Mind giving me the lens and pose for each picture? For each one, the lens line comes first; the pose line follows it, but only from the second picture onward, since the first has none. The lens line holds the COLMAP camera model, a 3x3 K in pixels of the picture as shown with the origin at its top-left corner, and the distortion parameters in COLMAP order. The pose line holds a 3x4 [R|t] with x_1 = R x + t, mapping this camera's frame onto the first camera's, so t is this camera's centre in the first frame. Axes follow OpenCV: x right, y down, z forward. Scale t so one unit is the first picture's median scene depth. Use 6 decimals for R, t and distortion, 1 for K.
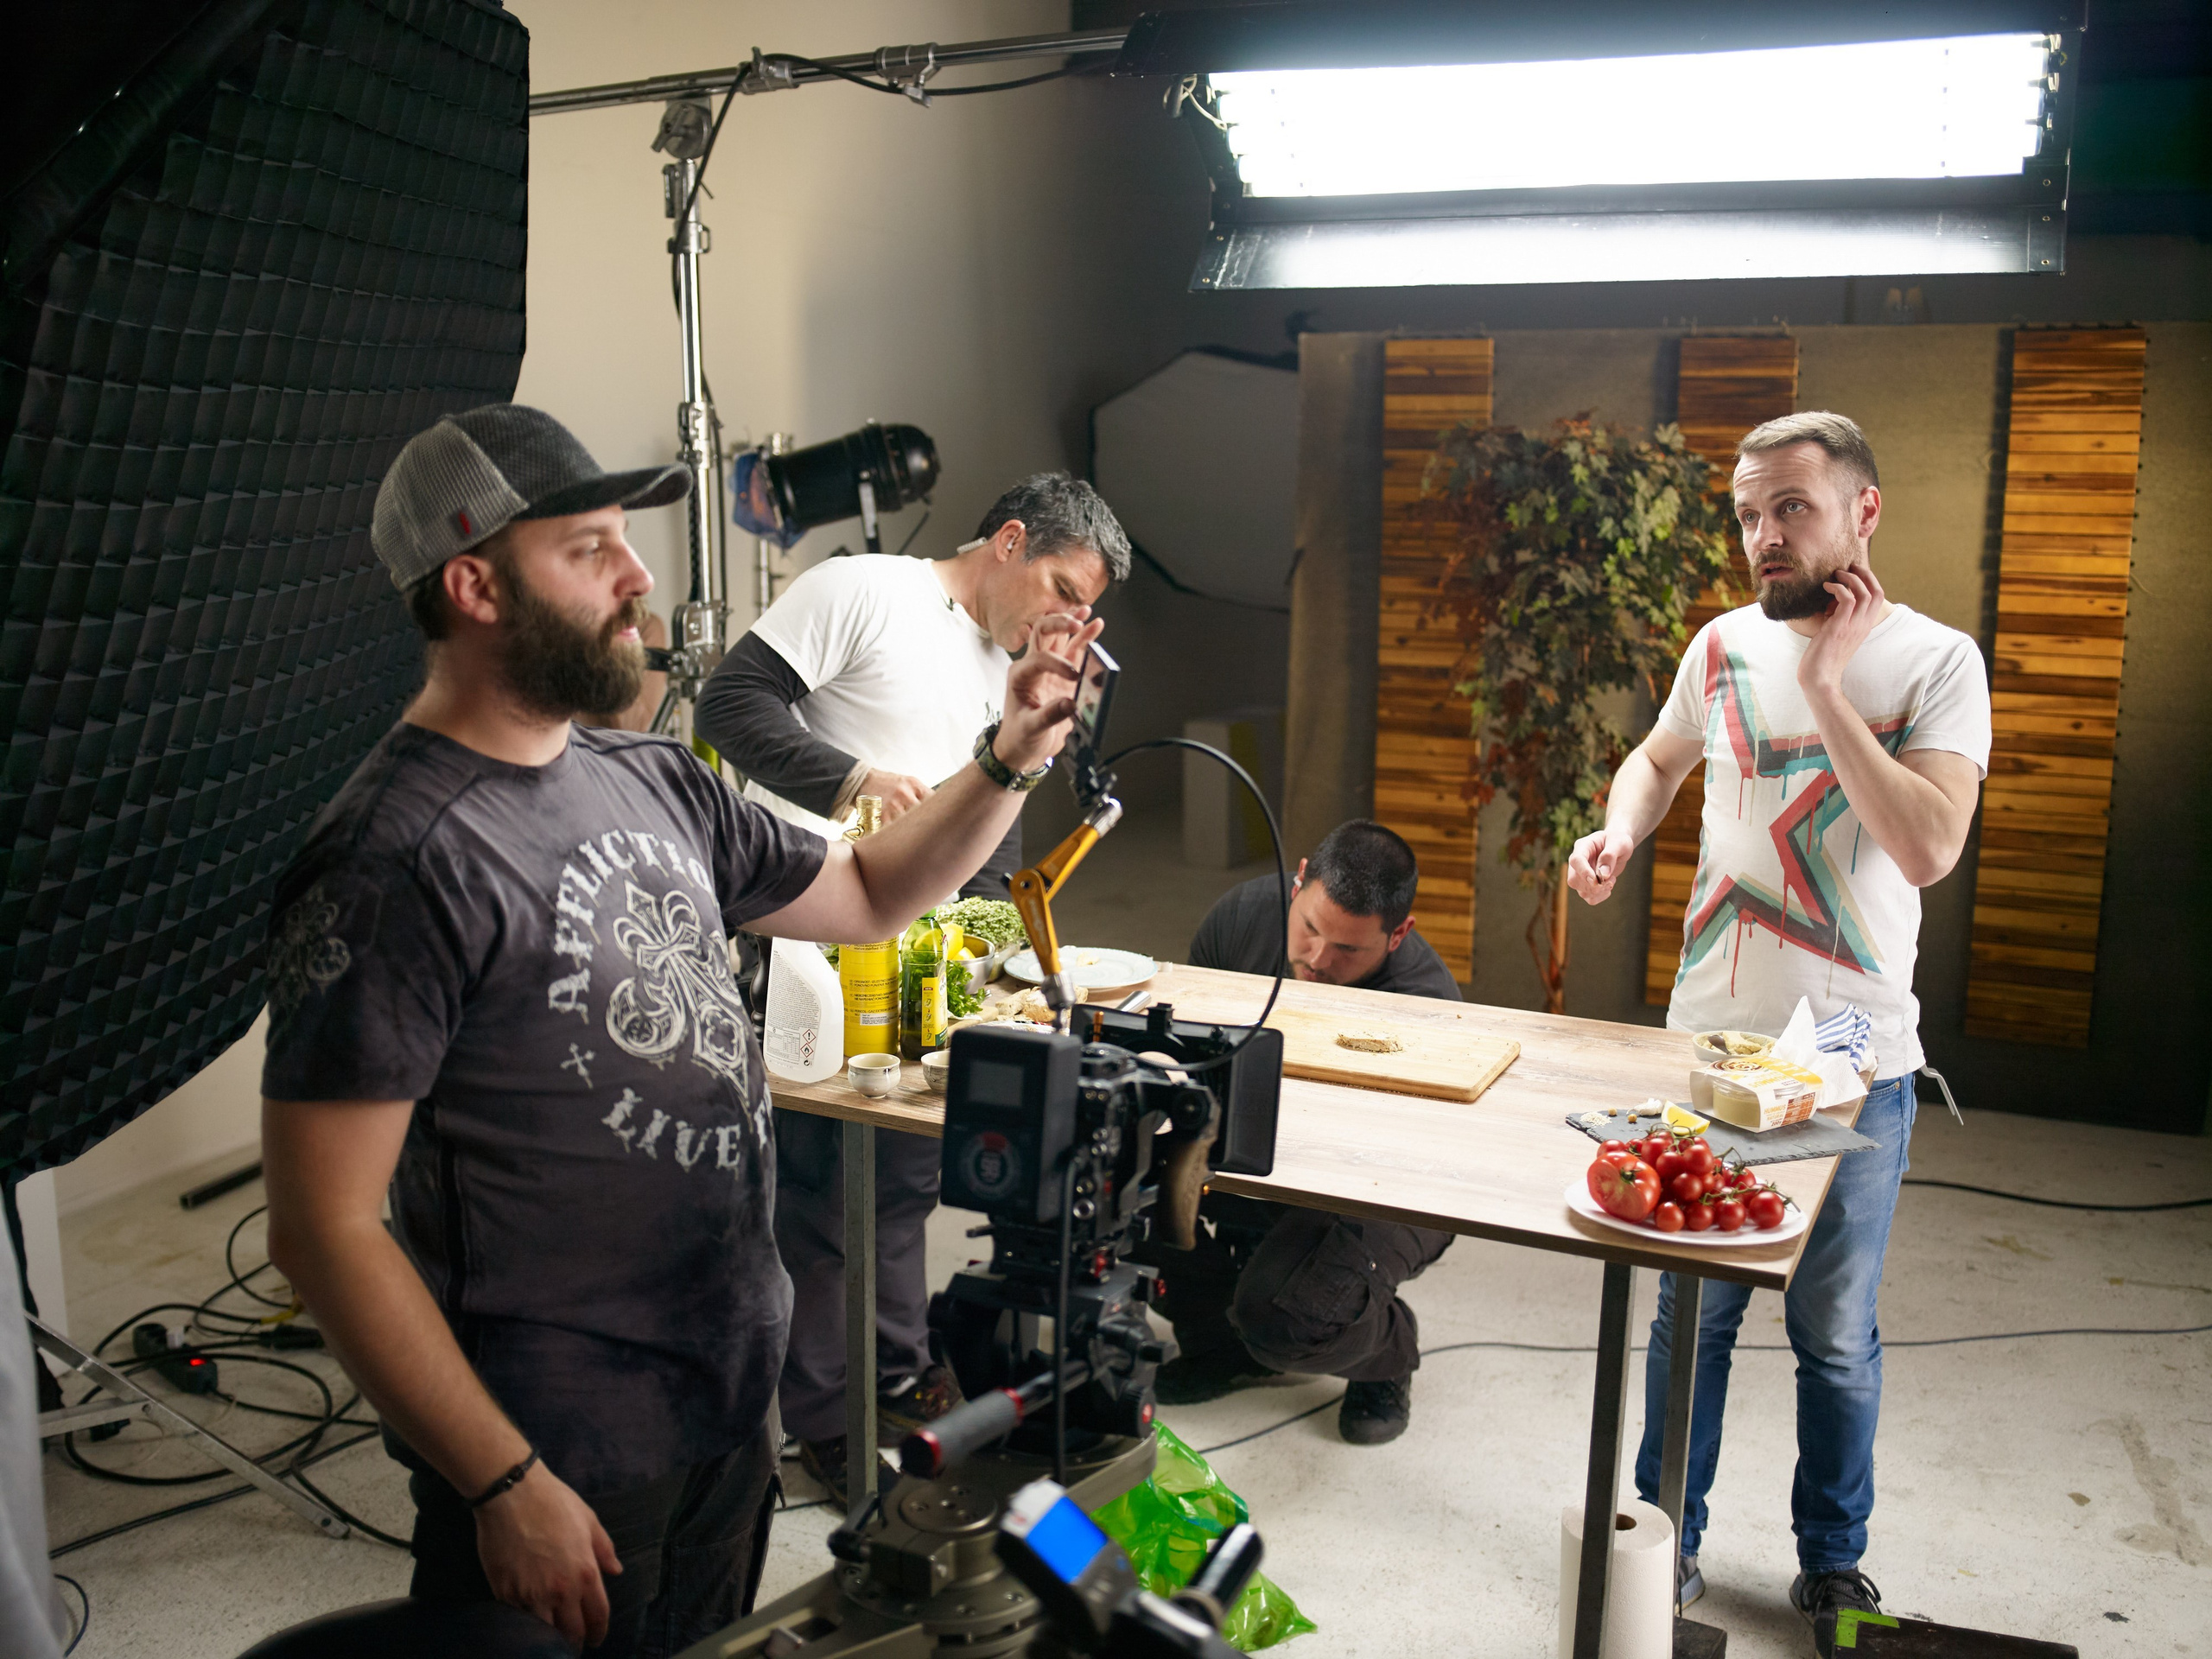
lens RADIAL K [[2072.2, 0, 1113.5], [0, 2072.2, 822.4], [0, 0, 1]] dist [-0.093372, 0.085026]
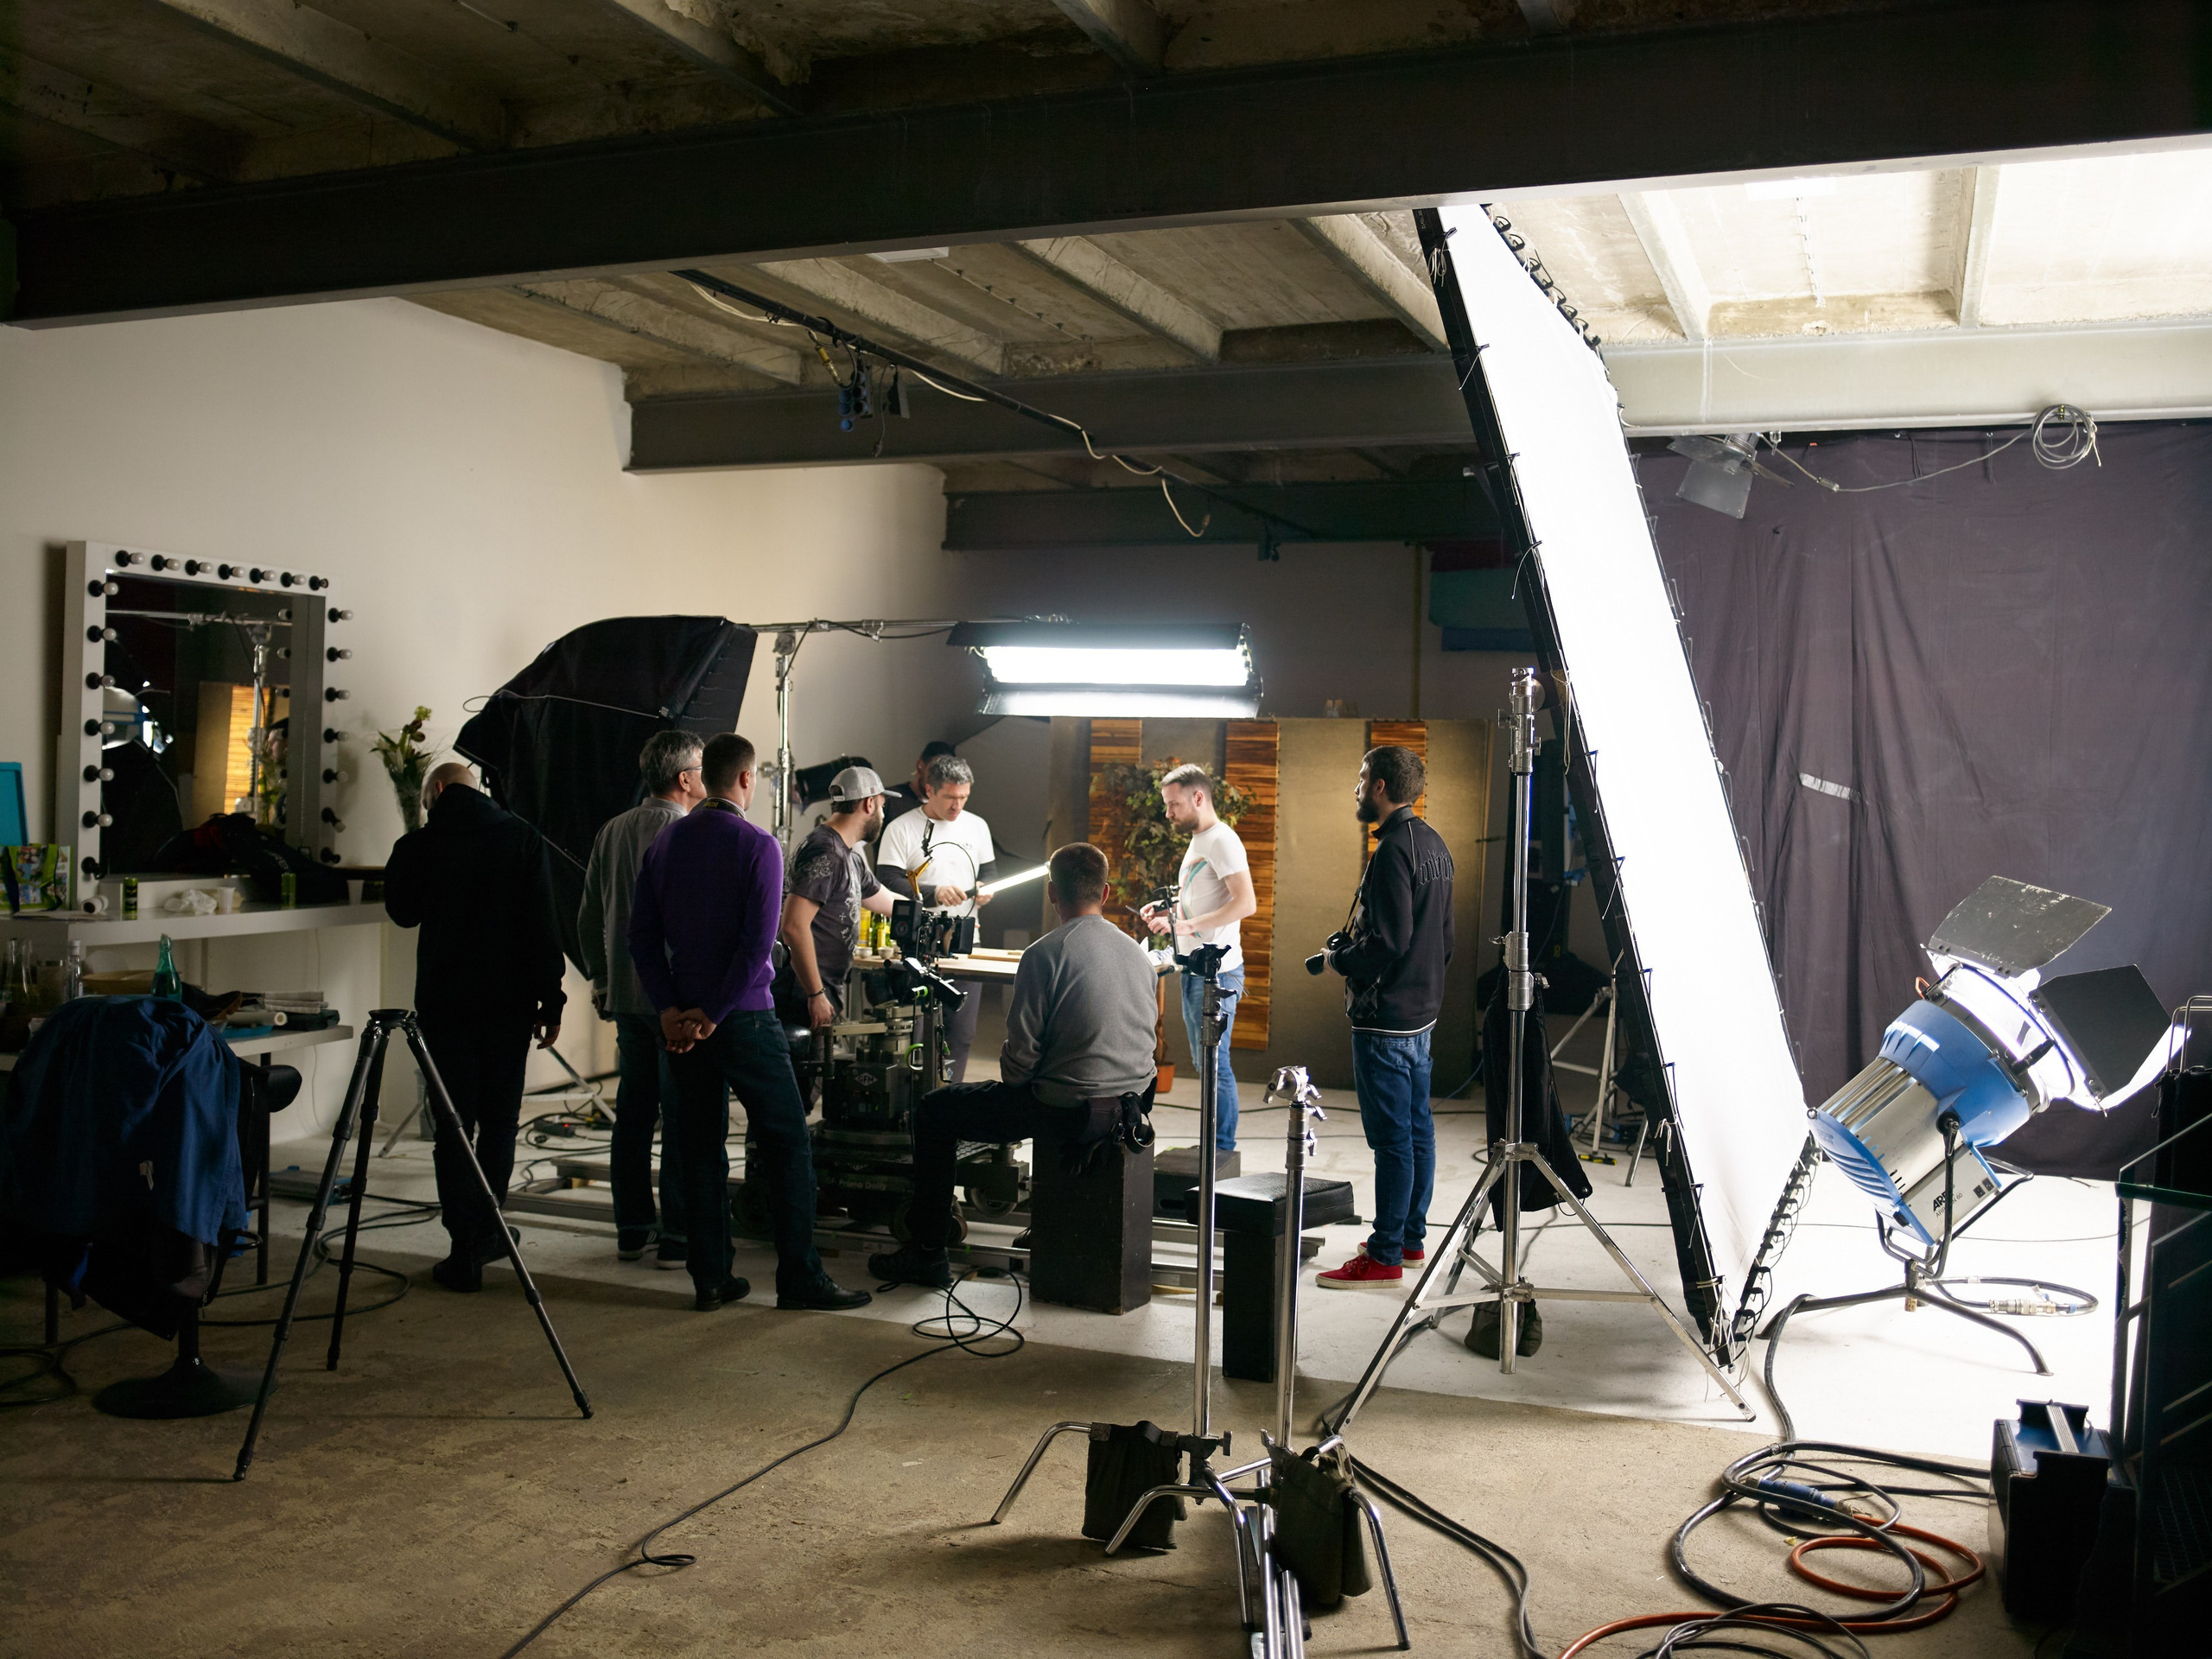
lens RADIAL K [[2072.2, 0, 1113.5], [0, 2072.2, 822.4], [0, 0, 1]] dist [-0.093372, 0.085026]
pose [[0.998275, 0.018681, 0.055655, 0.080670], [-0.009996, 0.988263, -0.152432, 0.347131], [-0.057850, 0.151613, 0.986746, -1.955302]]
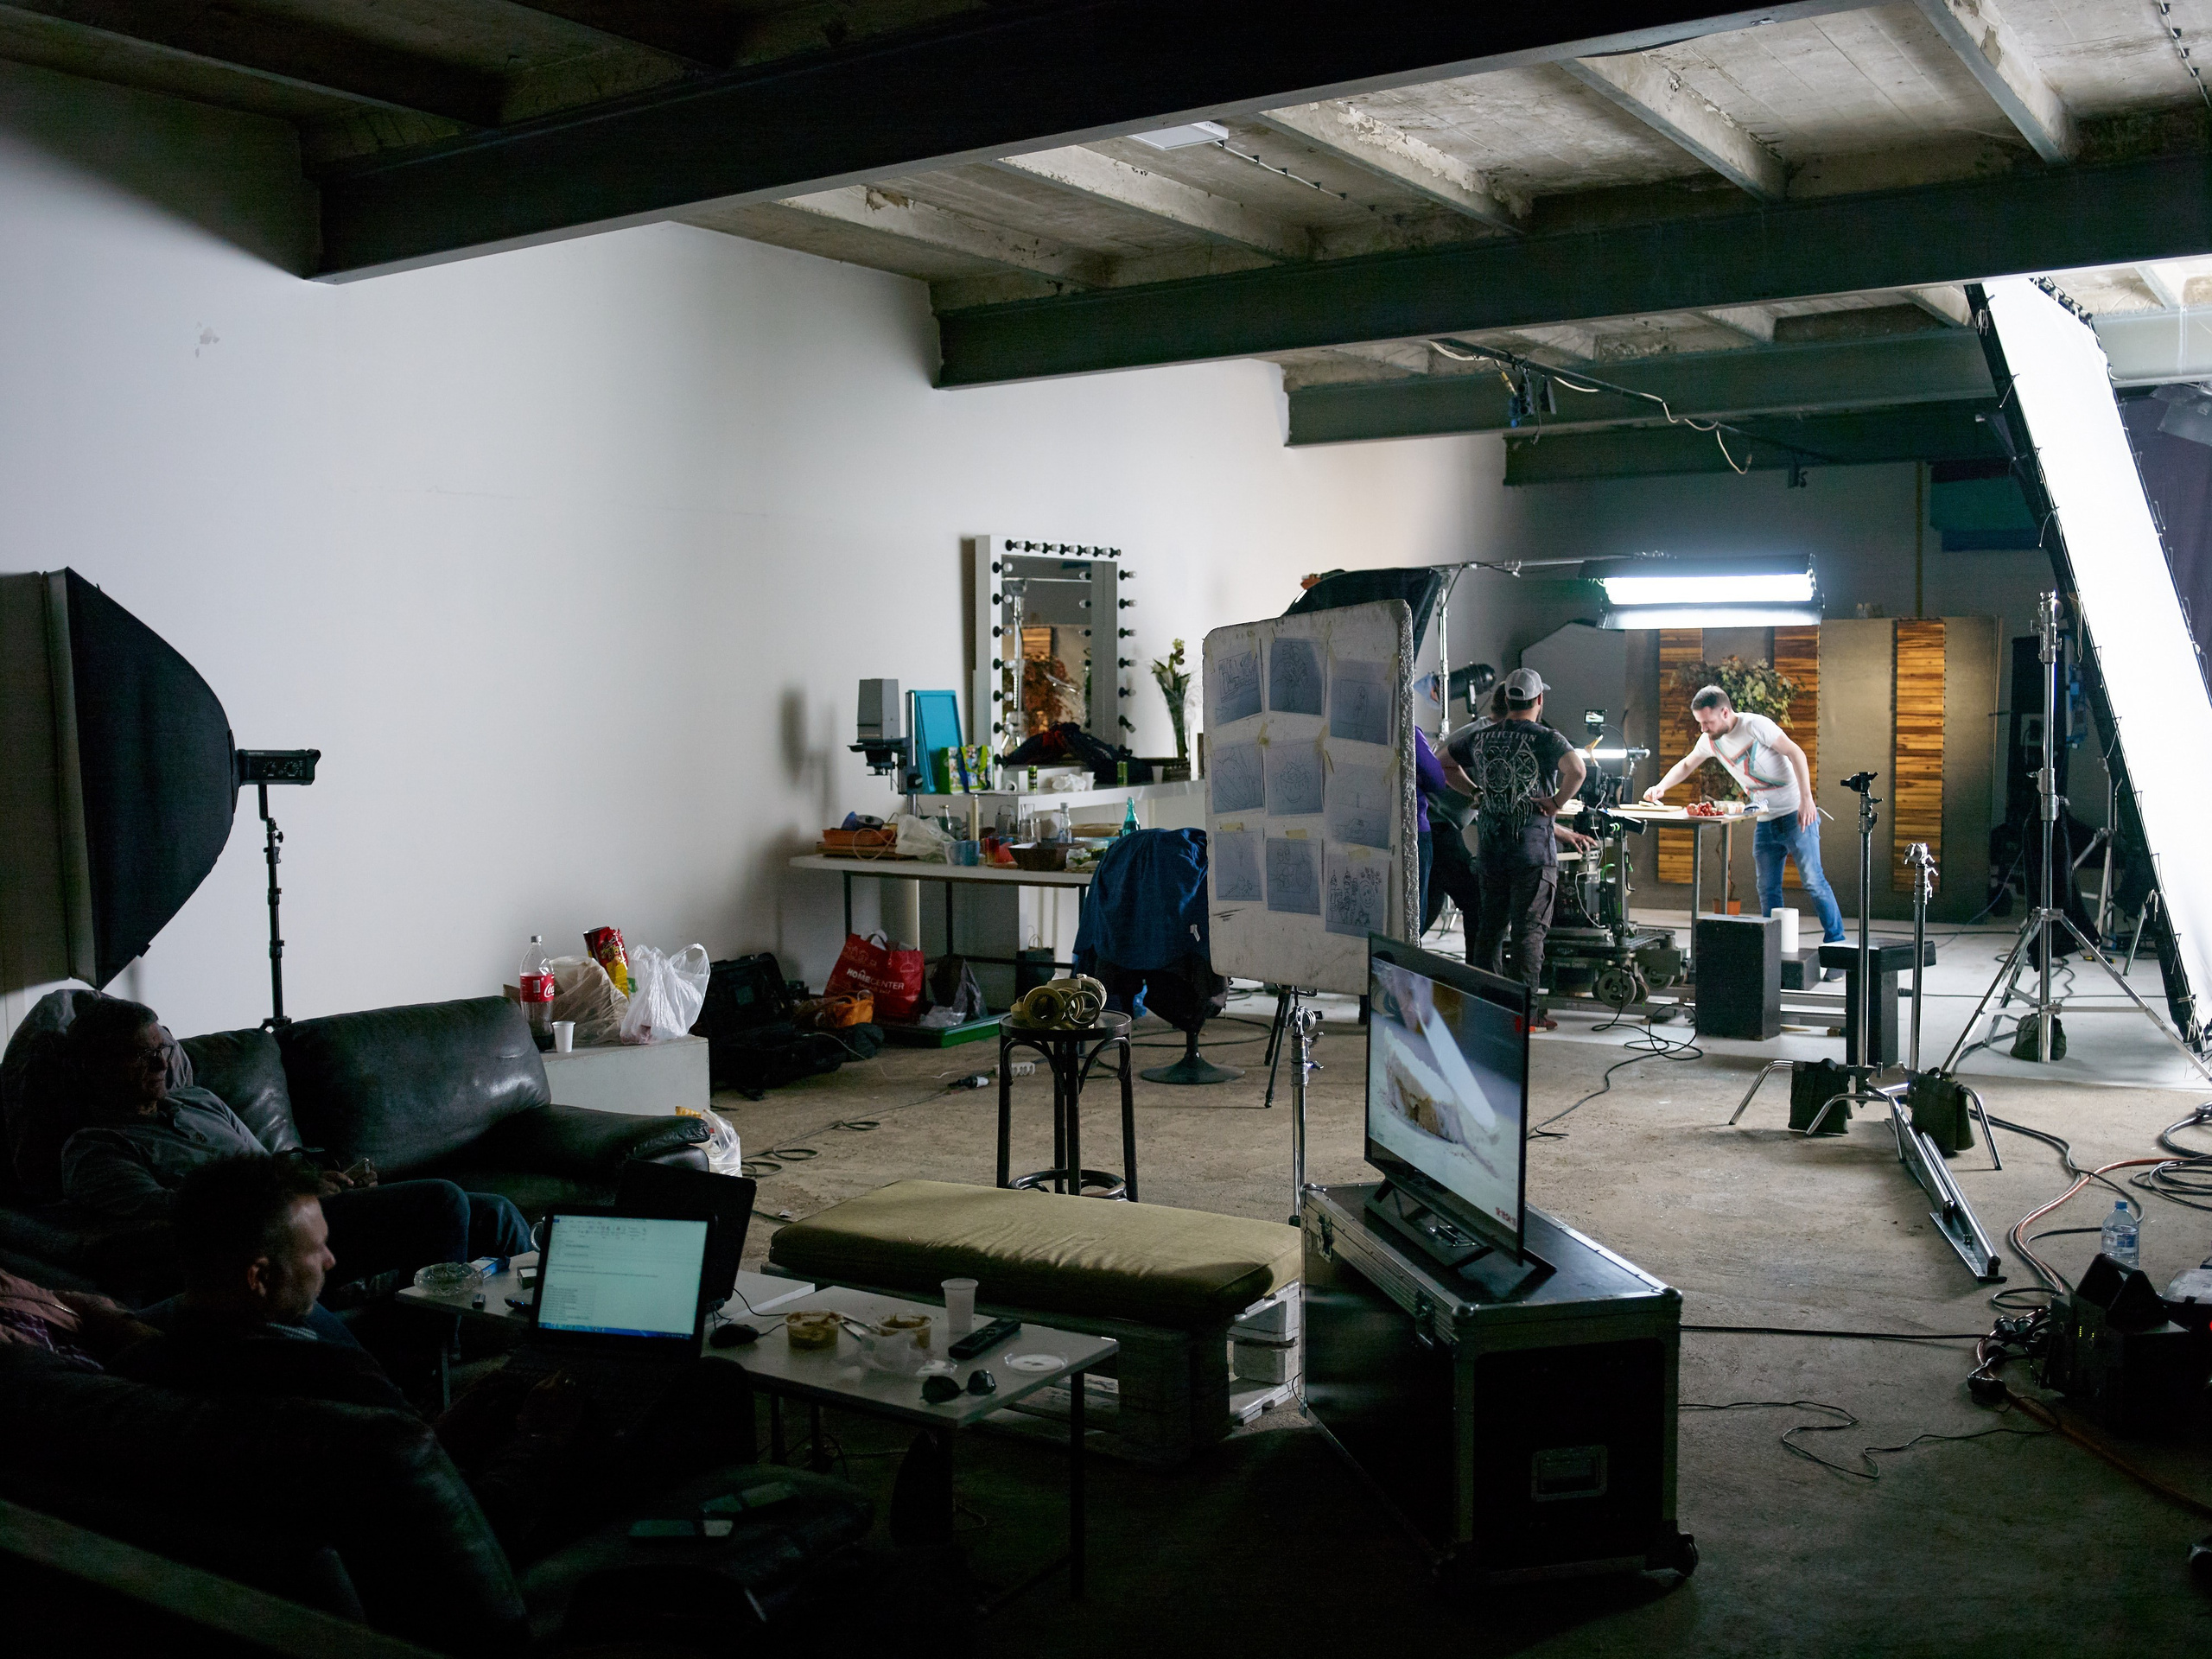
lens RADIAL K [[2114.9, 0, 1113.7], [0, 2114.9, 818.0], [0, 0, 1]] dist [-0.094705, 0.092743]
pose [[0.989135, -0.007312, -0.146828, -0.296429], [-0.008499, 0.994248, -0.106764, 0.540983], [0.146764, 0.106852, 0.983383, -3.105868]]
